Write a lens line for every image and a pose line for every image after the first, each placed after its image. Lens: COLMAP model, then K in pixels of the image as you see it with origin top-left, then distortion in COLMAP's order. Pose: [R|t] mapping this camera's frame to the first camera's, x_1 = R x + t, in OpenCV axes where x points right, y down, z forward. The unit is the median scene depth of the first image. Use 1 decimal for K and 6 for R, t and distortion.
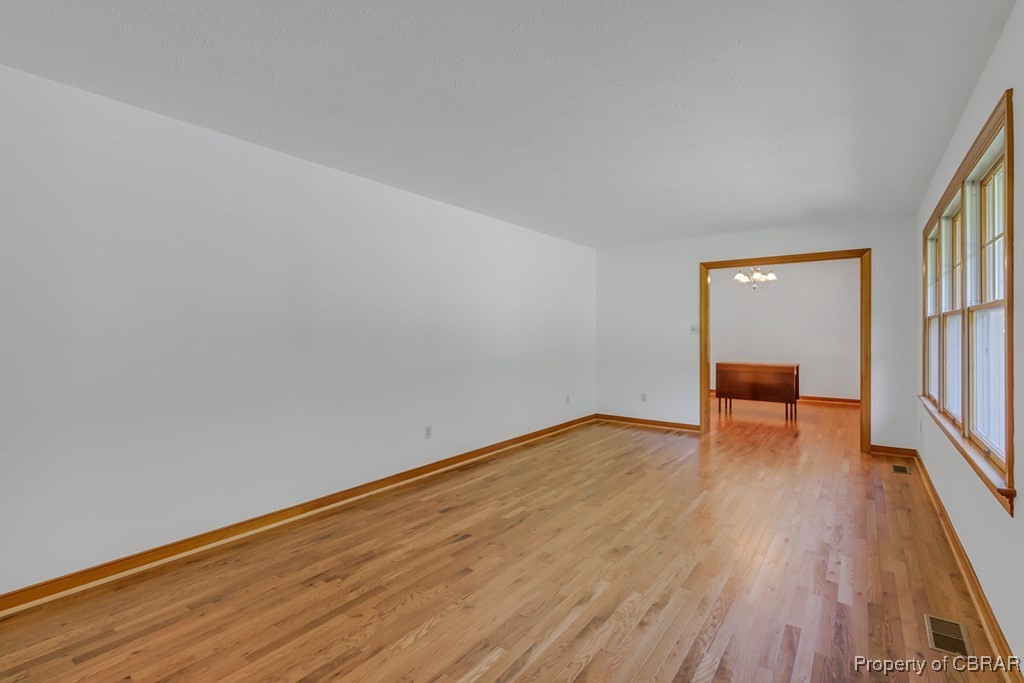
lens RADIAL K [[475.0, 0, 509.6], [0, 475.0, 336.5], [0, 0, 1]] dist [-0.000310, 0.000314]
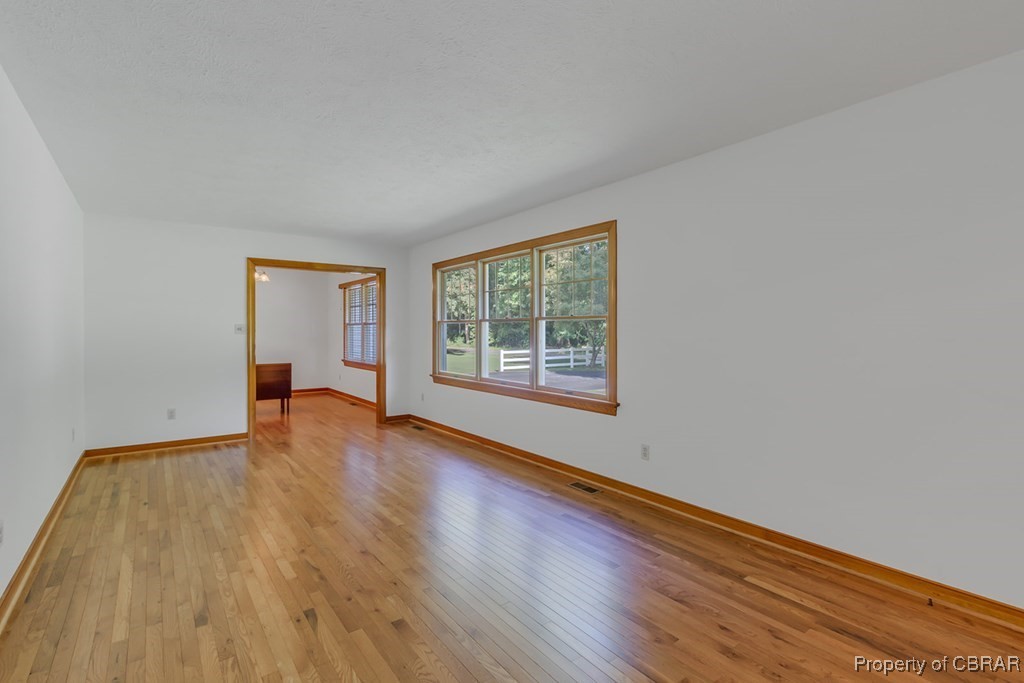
lens RADIAL K [[475.0, 0, 508.5], [0, 475.0, 335.8], [0, 0, 1]] dist [-0.000310, 0.000314]
pose [[0.287179, -0.008351, 0.957841, -0.544402], [0.008801, 0.999943, 0.006079, -0.004552], [-0.957837, 0.006684, 0.287236, 0.387173]]
